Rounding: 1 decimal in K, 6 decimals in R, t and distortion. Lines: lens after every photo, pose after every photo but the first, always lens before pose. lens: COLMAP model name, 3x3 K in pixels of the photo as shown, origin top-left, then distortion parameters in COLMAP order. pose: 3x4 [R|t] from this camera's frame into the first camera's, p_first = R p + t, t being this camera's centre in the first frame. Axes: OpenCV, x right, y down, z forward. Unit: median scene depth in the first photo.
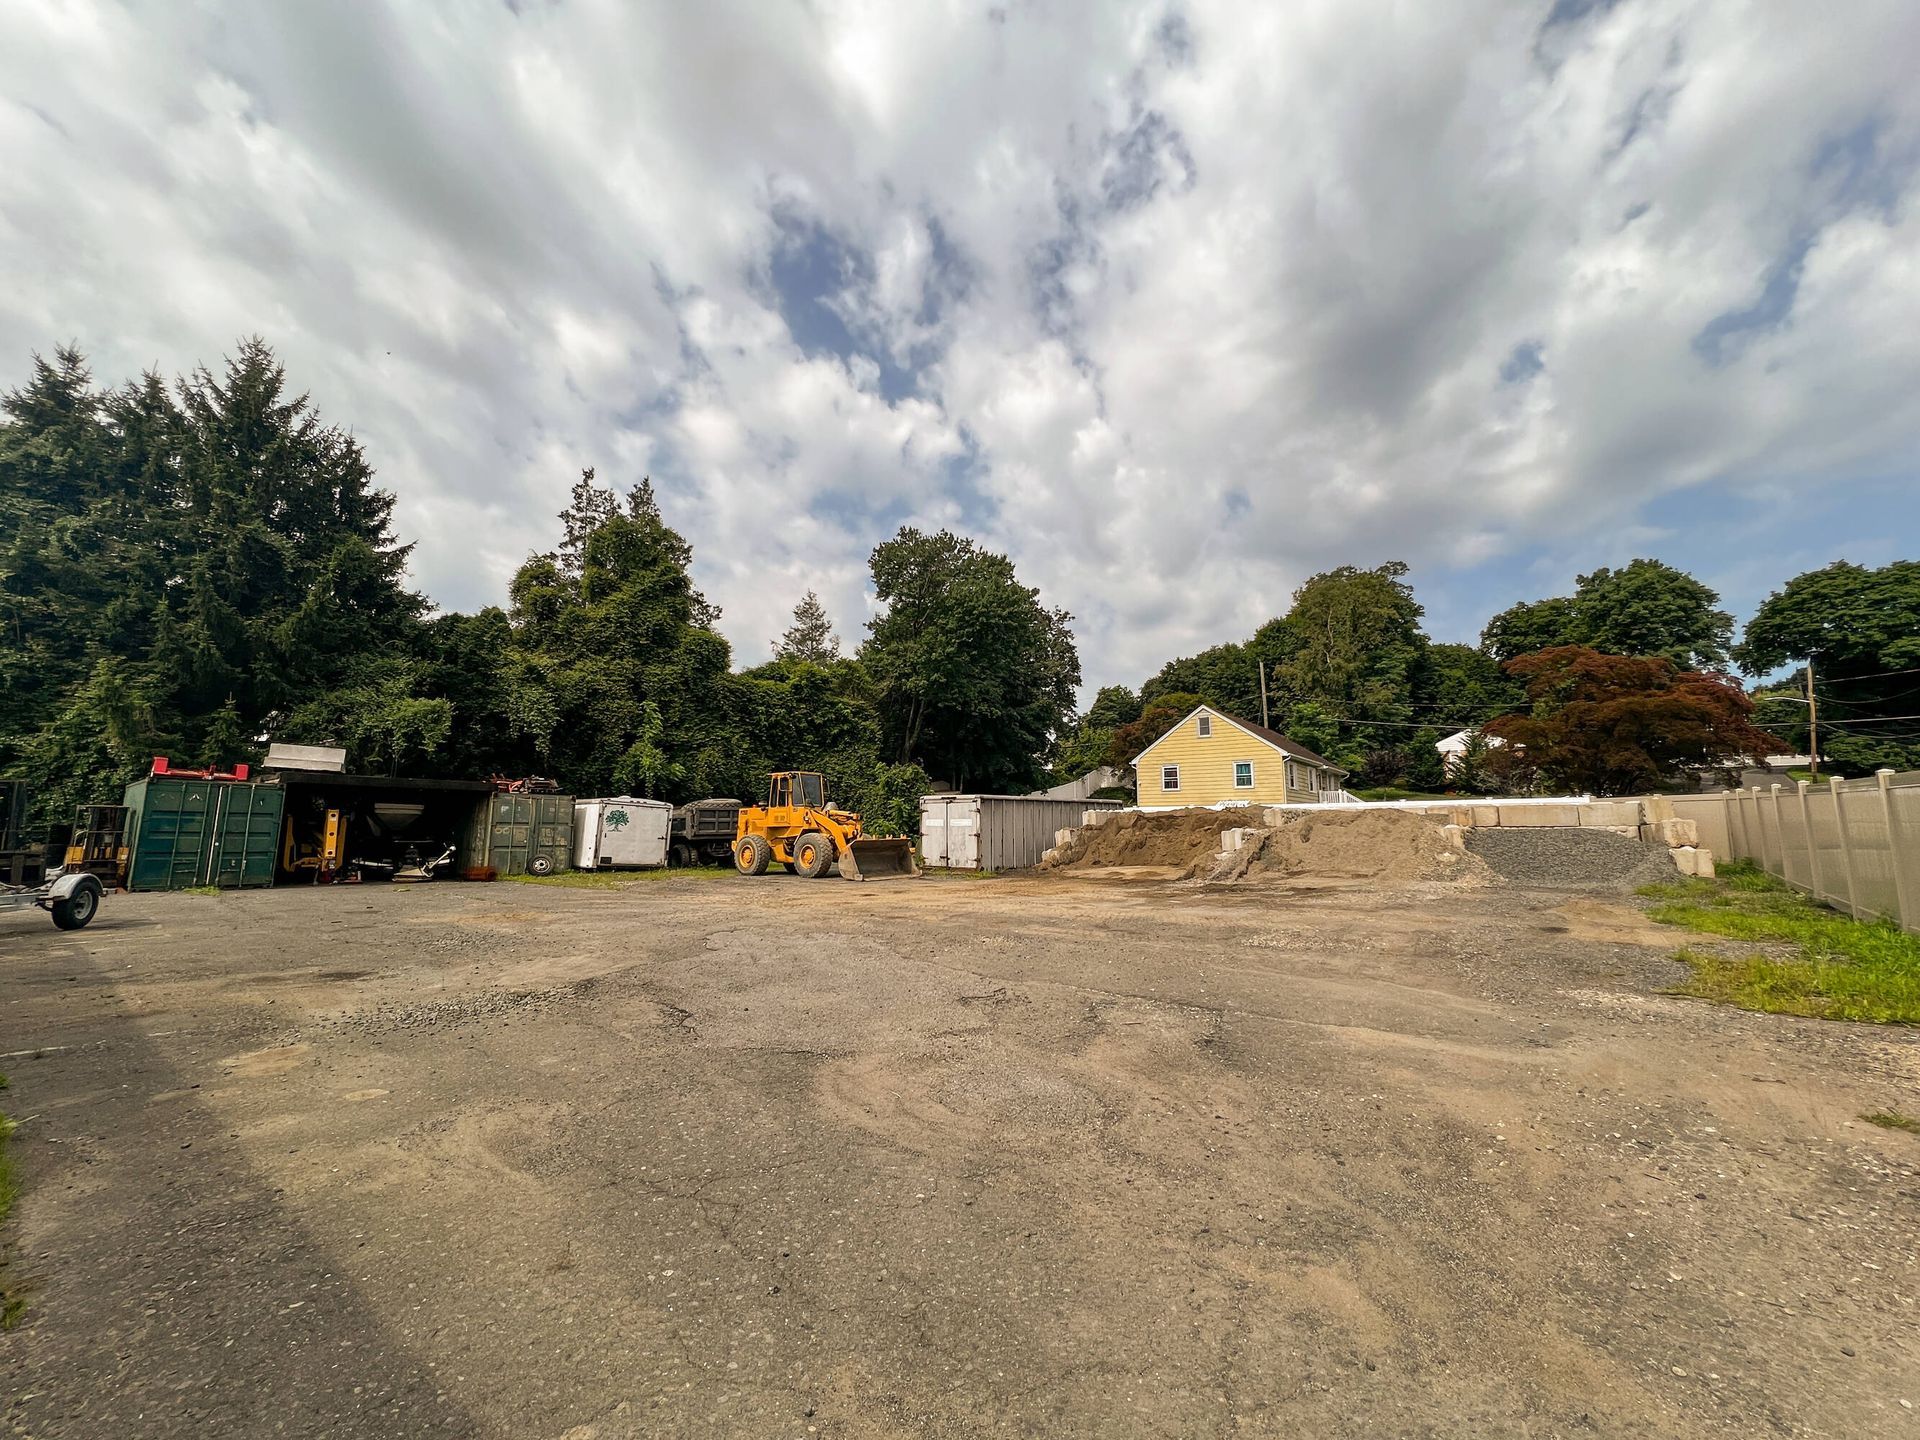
lens RADIAL K [[780.7, 0, 961.9], [0, 780.7, 724.3], [0, 0, 1]] dist [-0.002349, 0.000593]
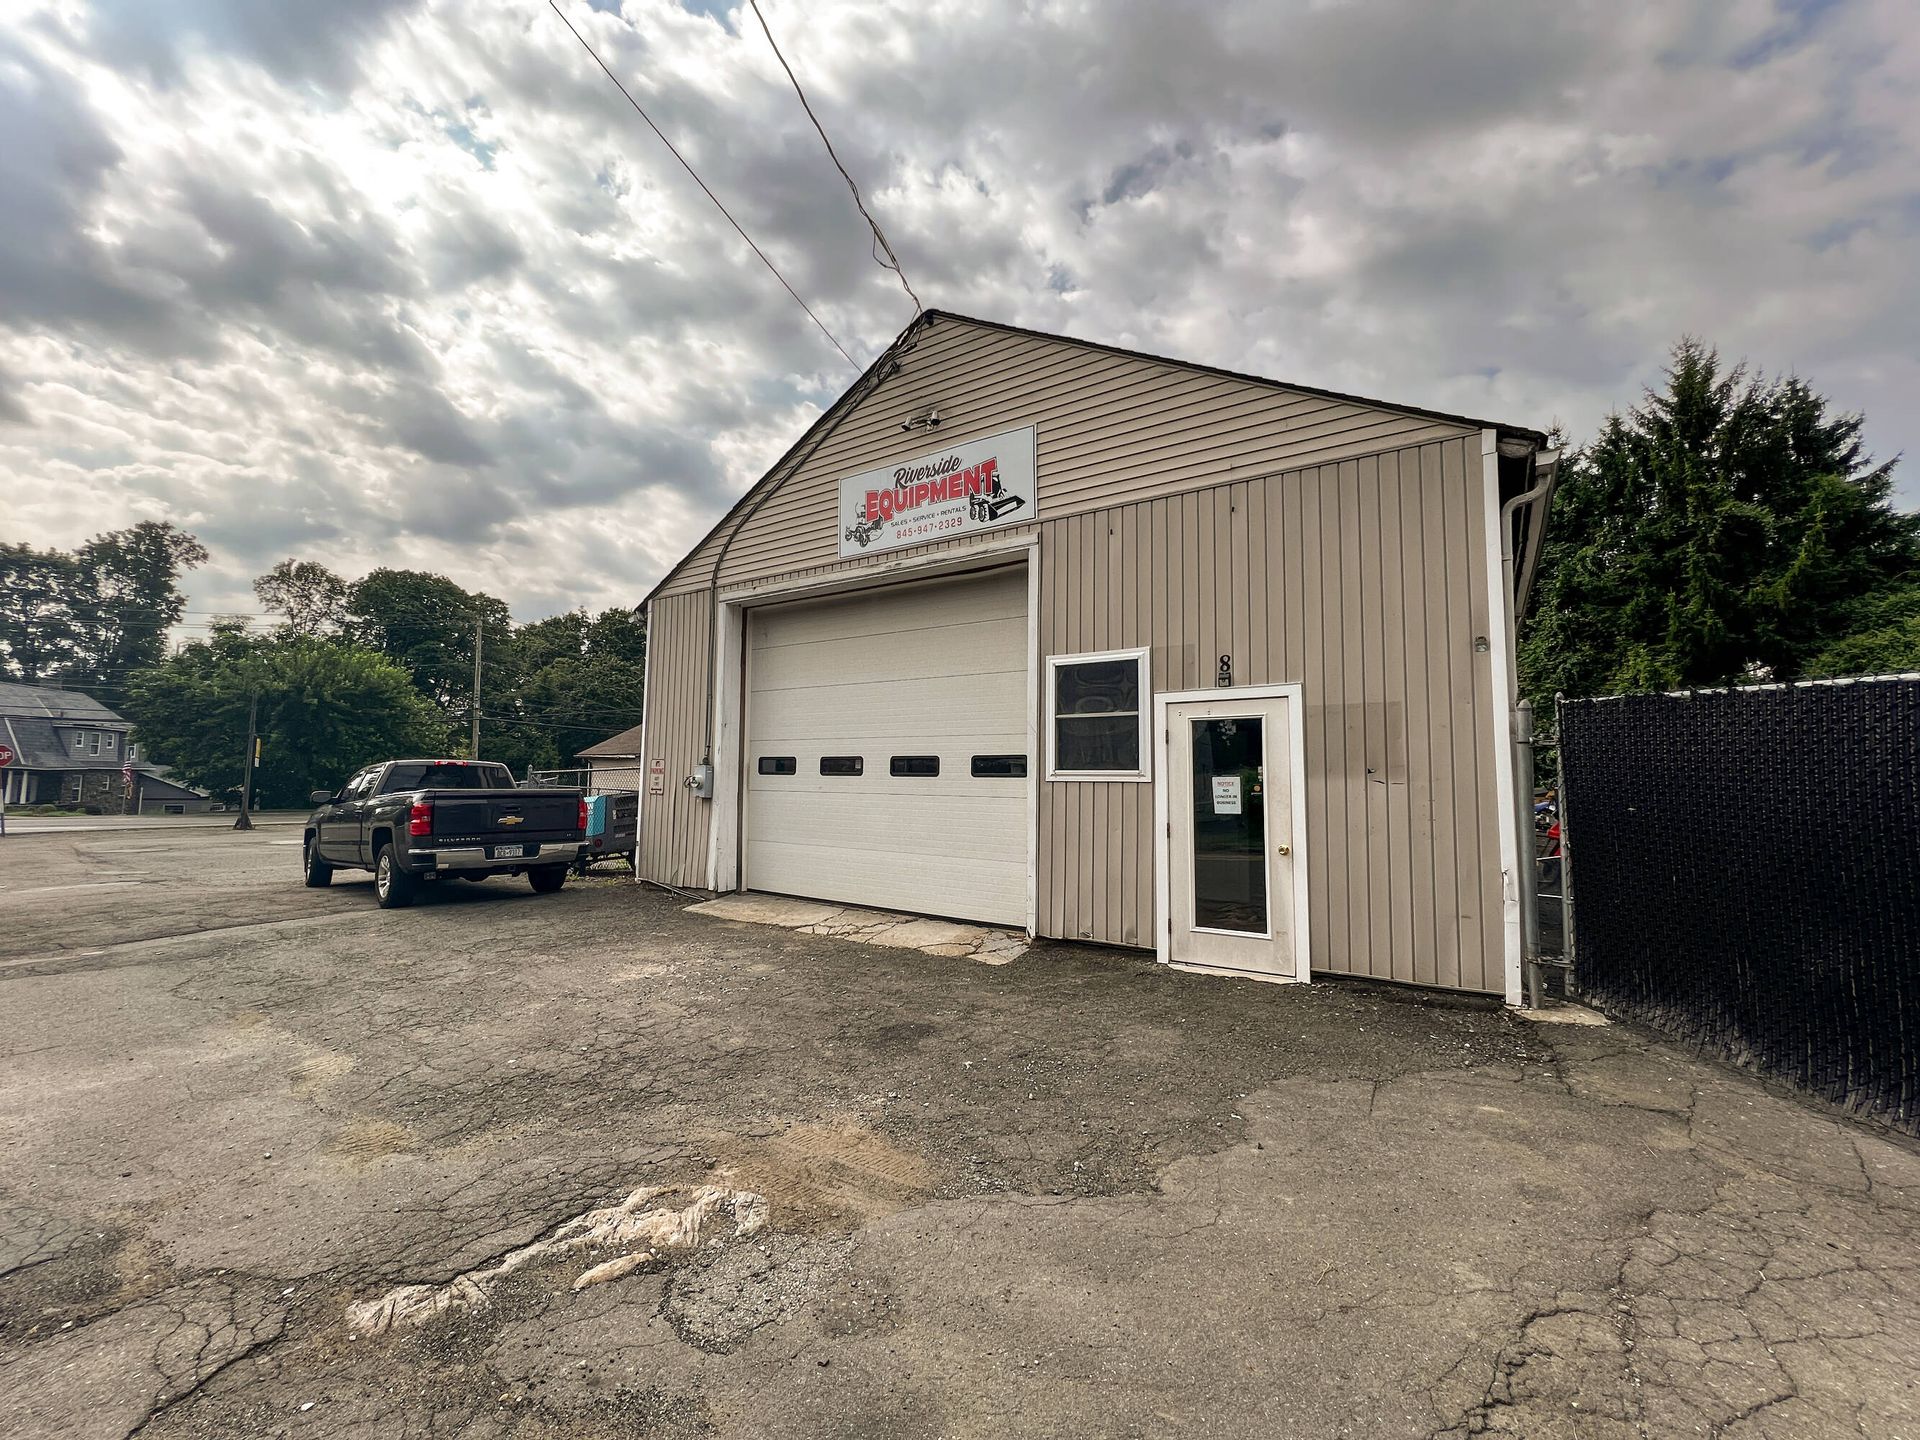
lens RADIAL K [[765.0, 0, 961.6], [0, 765.0, 724.9], [0, 0, 1]] dist [-0.002516, 0.000426]
pose [[0.088392, -0.069157, -0.993682, 0.045784], [0.131109, 0.989715, -0.057219, -0.024878], [0.987420, -0.125223, 0.096550, -0.199796]]
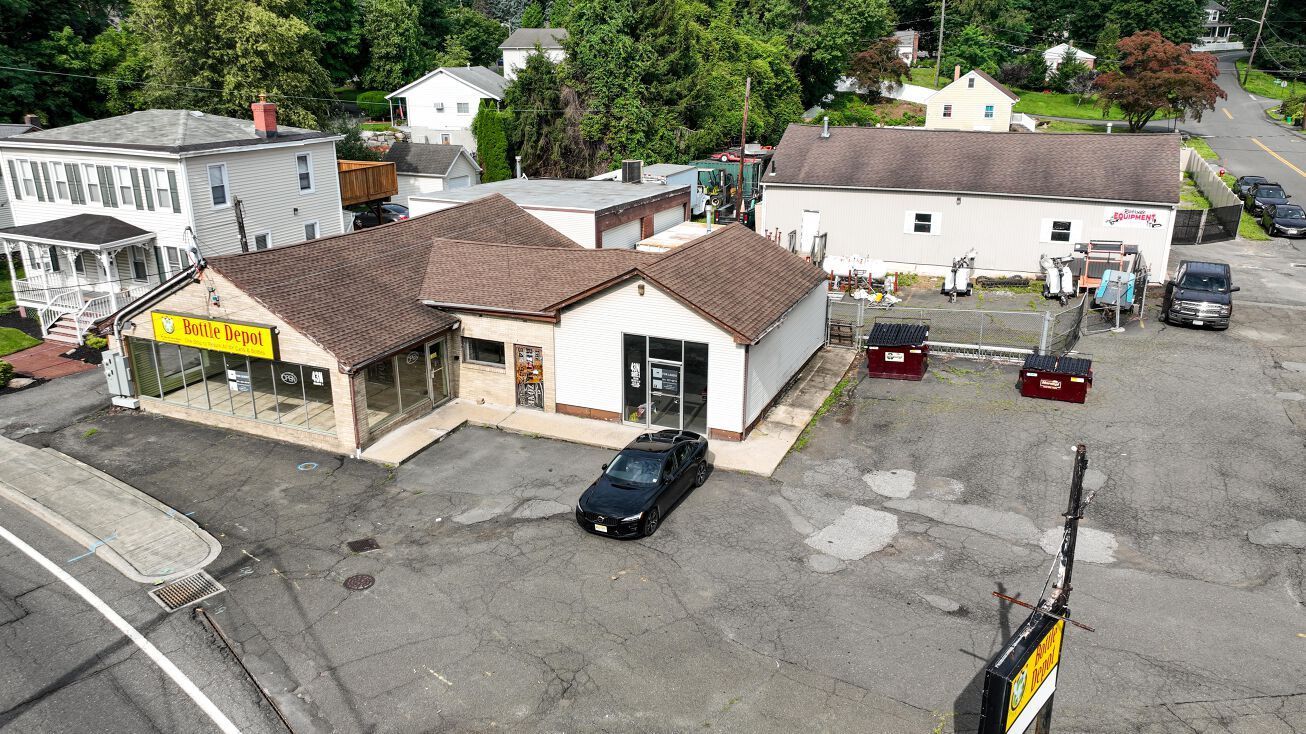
lens RADIAL K [[924.4, 0, 650.8], [0, 924.4, 361.3], [0, 0, 1]] dist [0.001820, 0.001518]
pose [[0.964213, -0.083770, 0.251548, -1.623607], [-0.036264, 0.898187, 0.438116, -0.534970], [-0.262638, -0.431559, 0.863005, -1.534489]]
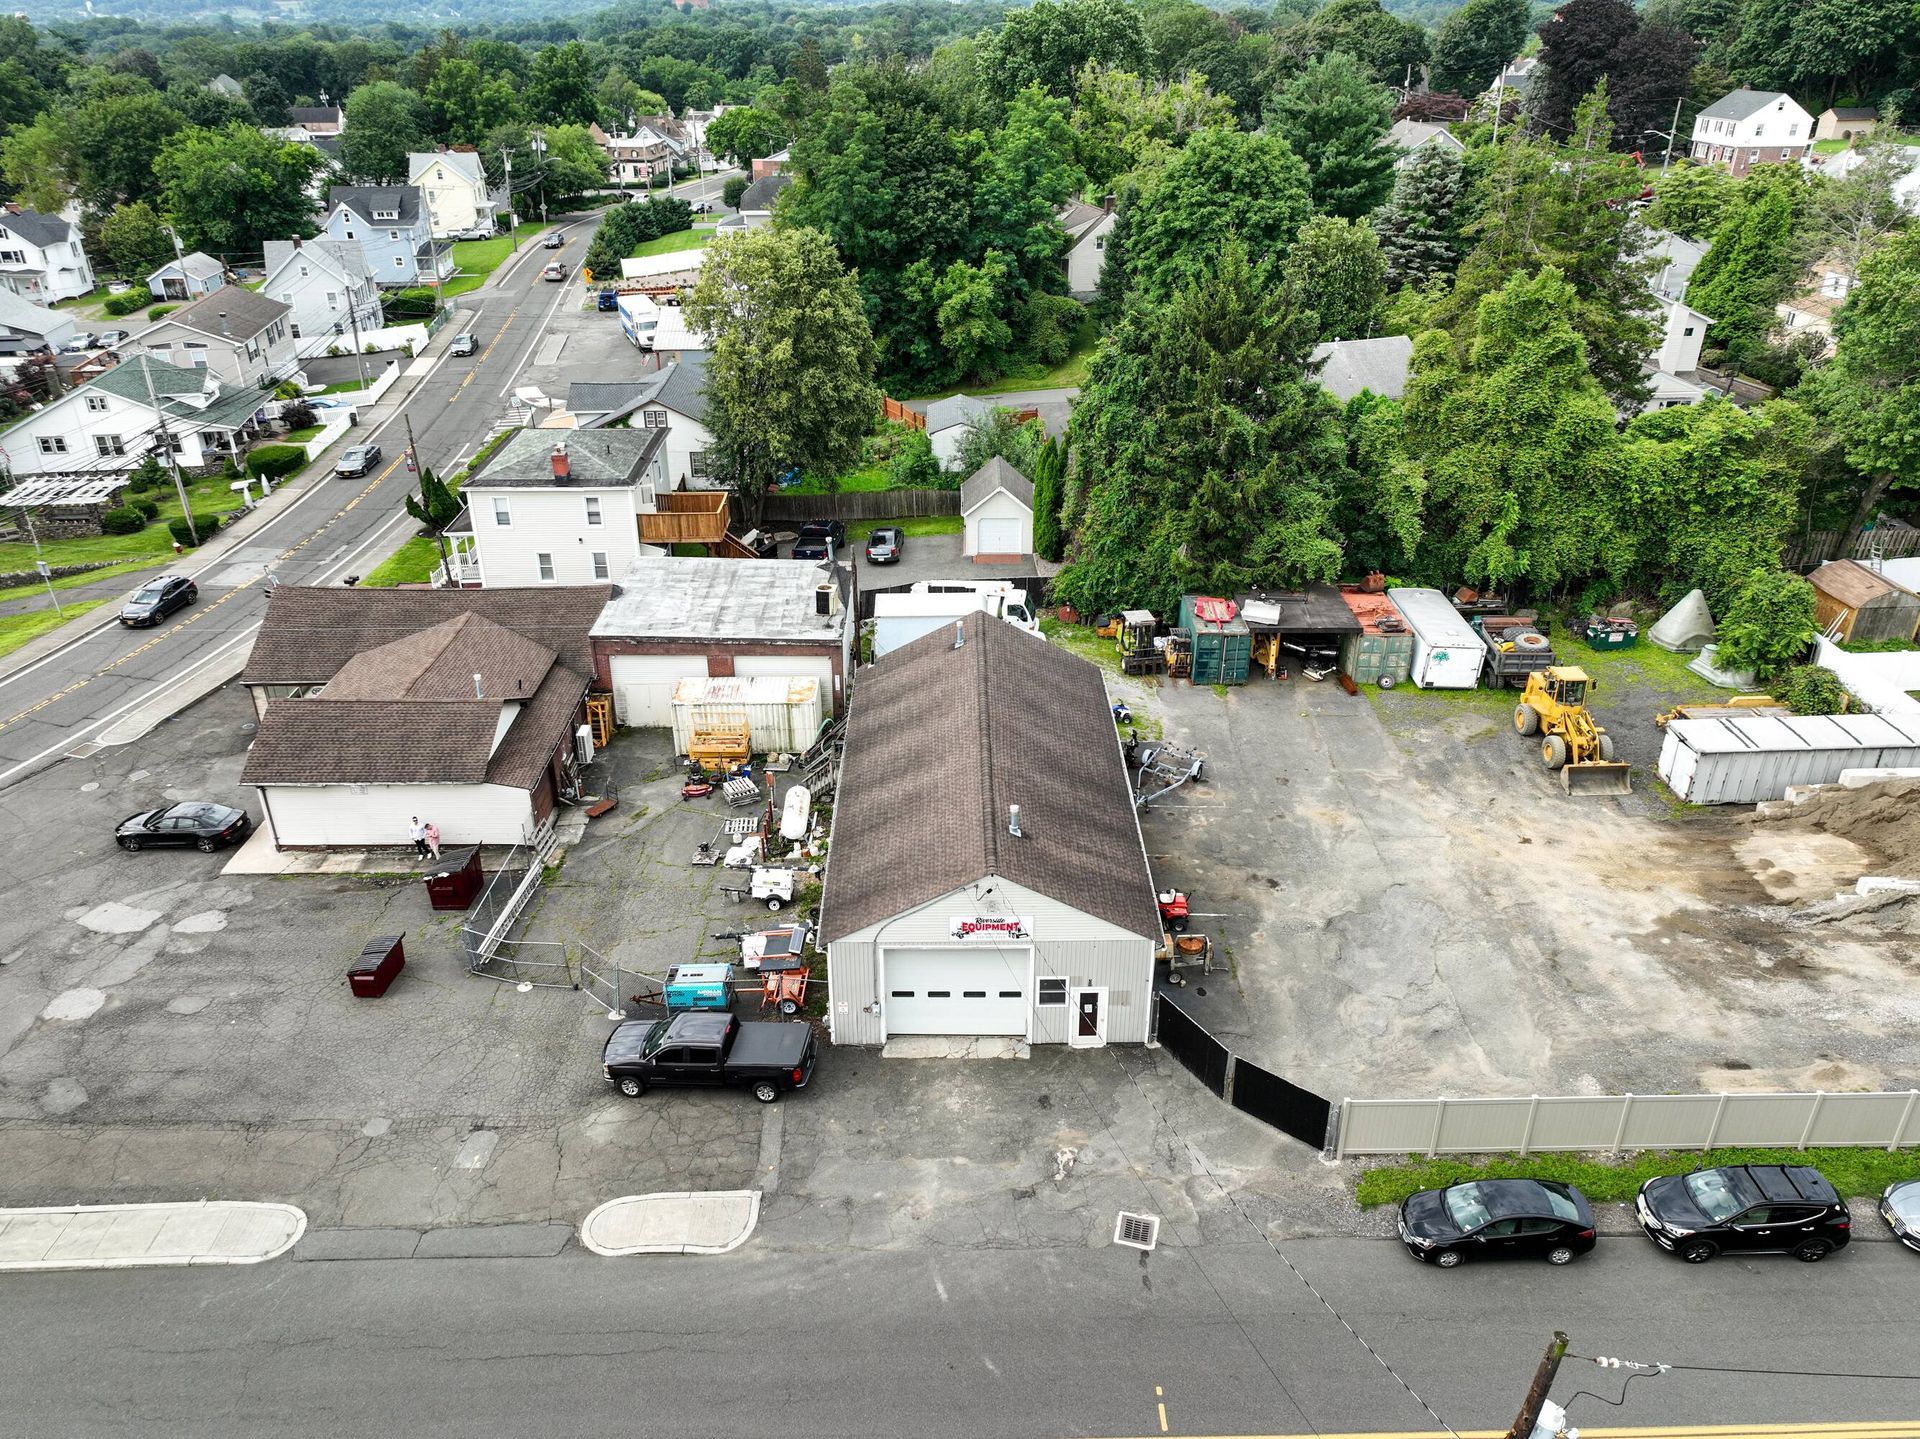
lens RADIAL K [[1357.2, 0, 952.3], [0, 1357.2, 707.8], [0, 0, 1]] dist [0.005152, -0.002138]
pose [[0.632290, 0.351004, -0.690656, 0.675477], [0.112835, 0.840249, 0.530330, -1.136112], [0.766471, -0.413252, 0.491676, -0.841380]]
